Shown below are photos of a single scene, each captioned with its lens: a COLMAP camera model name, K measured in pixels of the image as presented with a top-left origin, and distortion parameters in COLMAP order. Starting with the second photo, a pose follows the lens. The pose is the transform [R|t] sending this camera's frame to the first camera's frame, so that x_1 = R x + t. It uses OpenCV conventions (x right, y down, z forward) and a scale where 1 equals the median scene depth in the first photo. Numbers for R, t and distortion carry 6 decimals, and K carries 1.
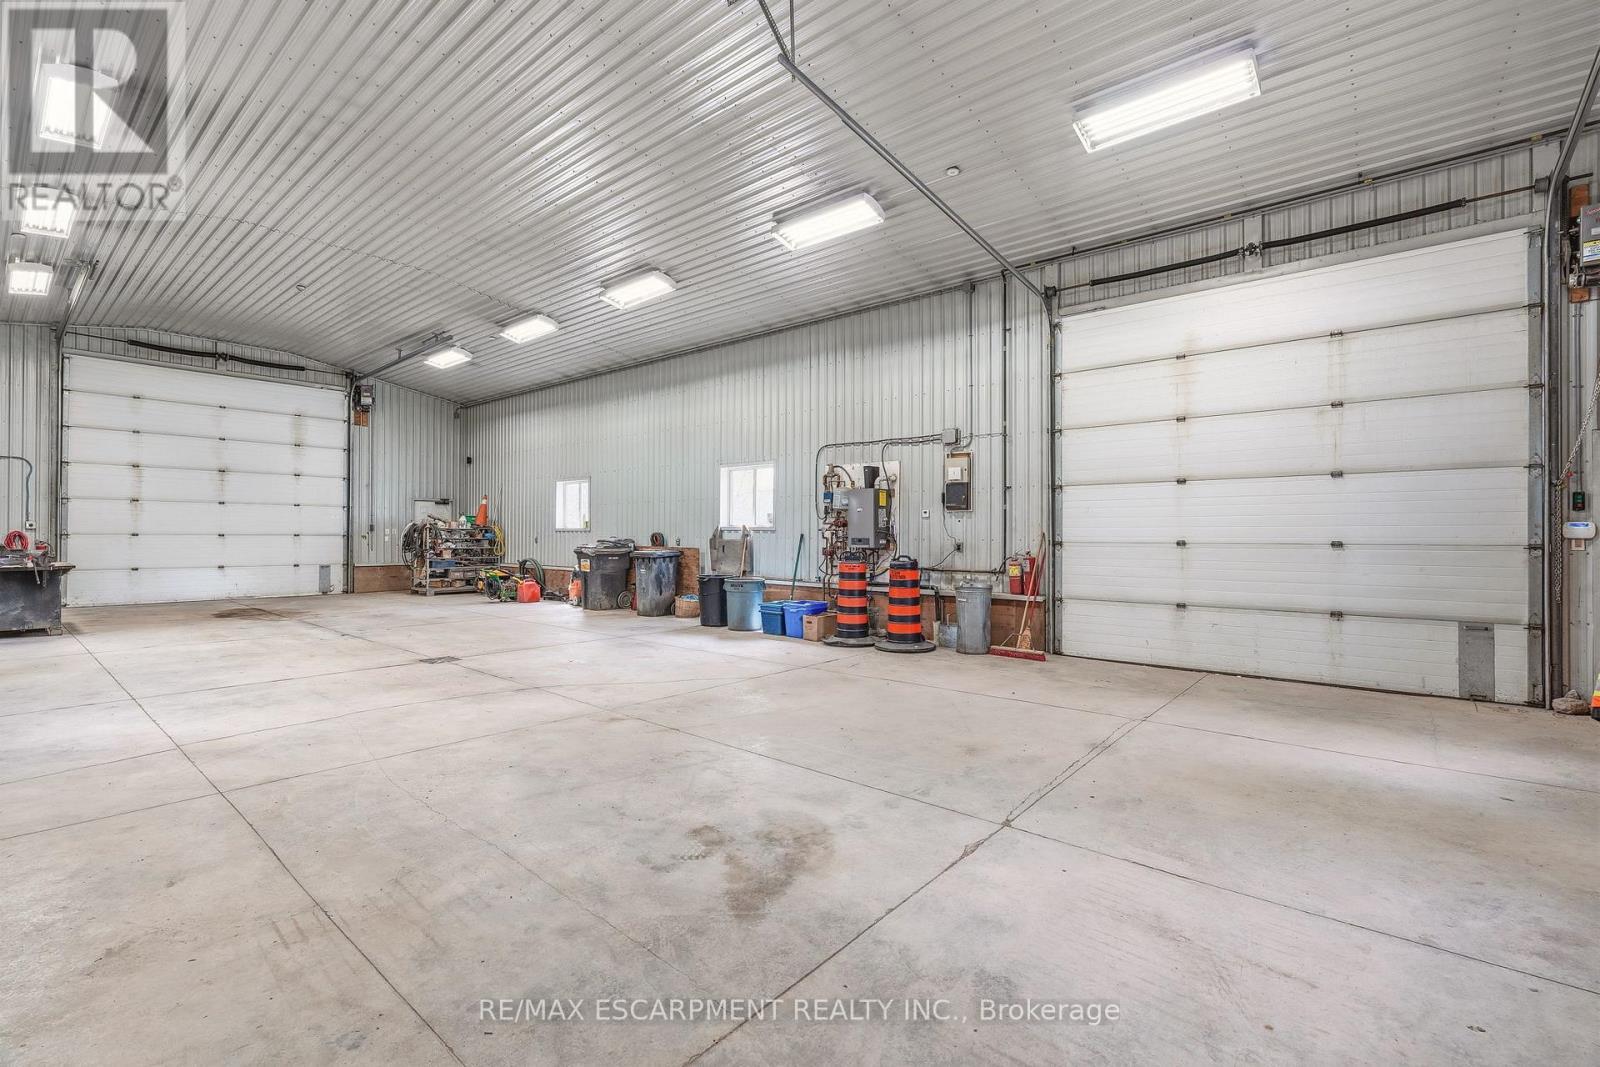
lens RADIAL K [[715.9, 0, 796.8], [0, 715.9, 531.8], [0, 0, 1]] dist [-0.003680, 0.000797]
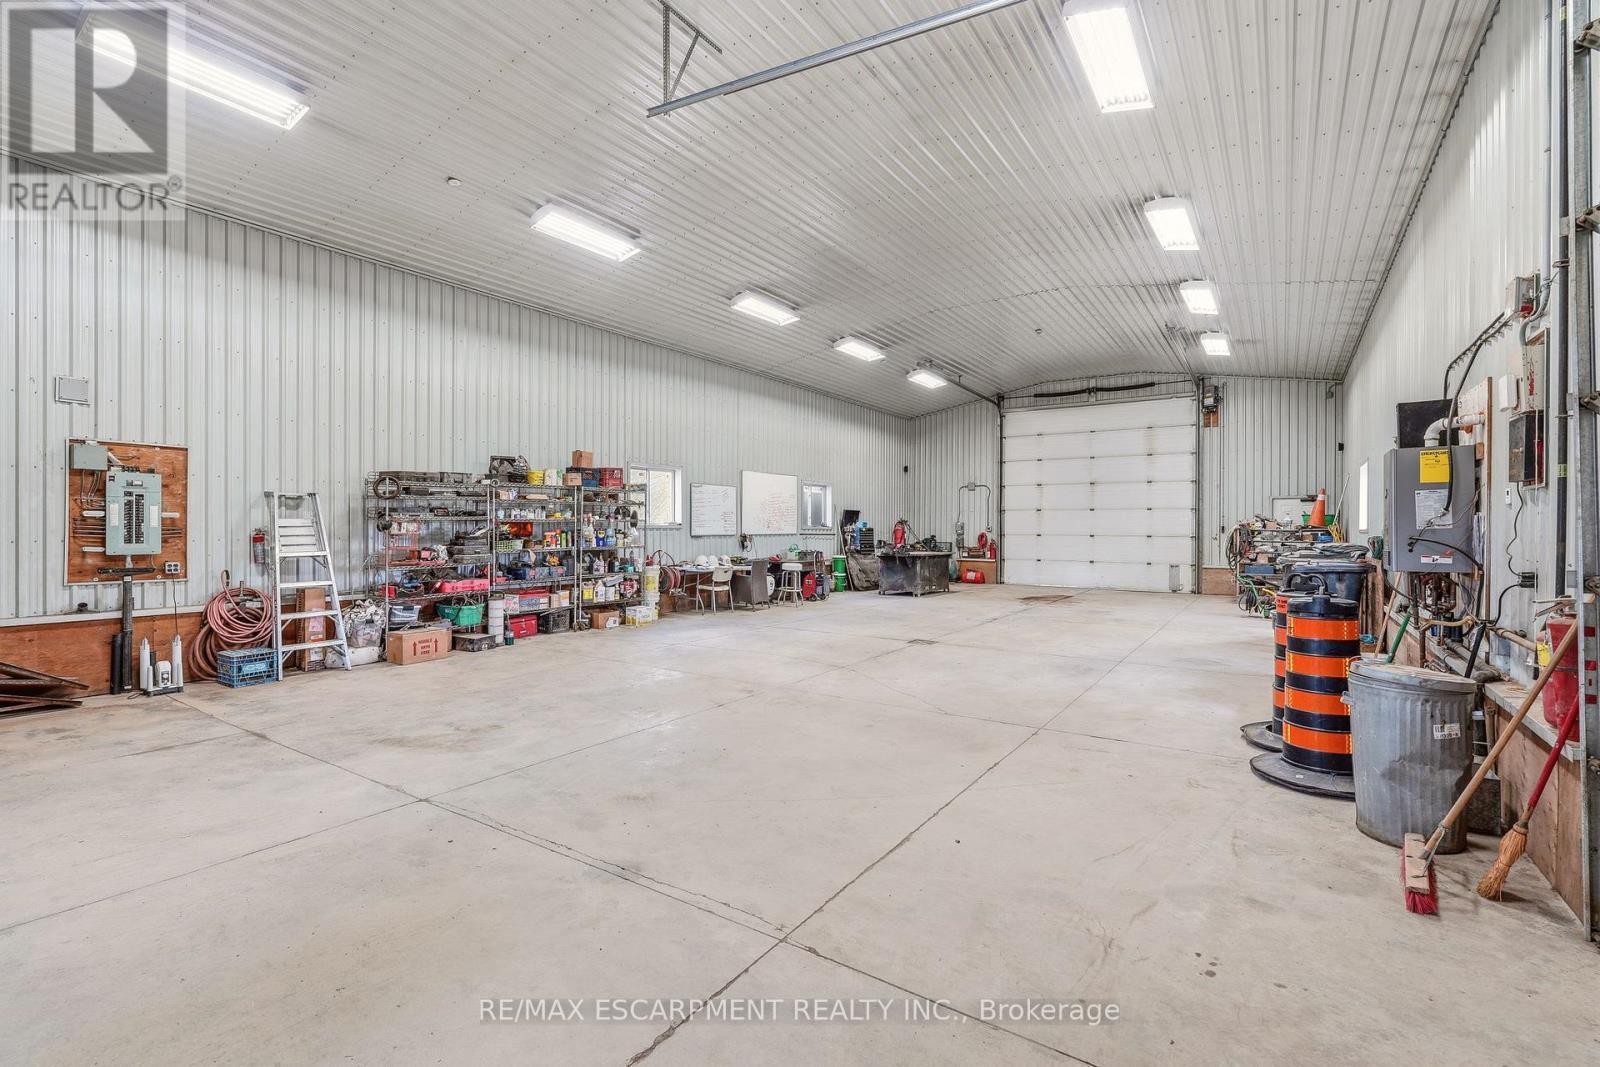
lens RADIAL K [[715.9, 0, 797.1], [0, 715.9, 529.5], [0, 0, 1]] dist [-0.003680, 0.000797]
pose [[0.103608, -0.001200, -0.994617, 1.105121], [-0.002691, 0.999995, -0.001487, -0.009167], [0.994615, 0.002831, 0.103604, 1.106454]]
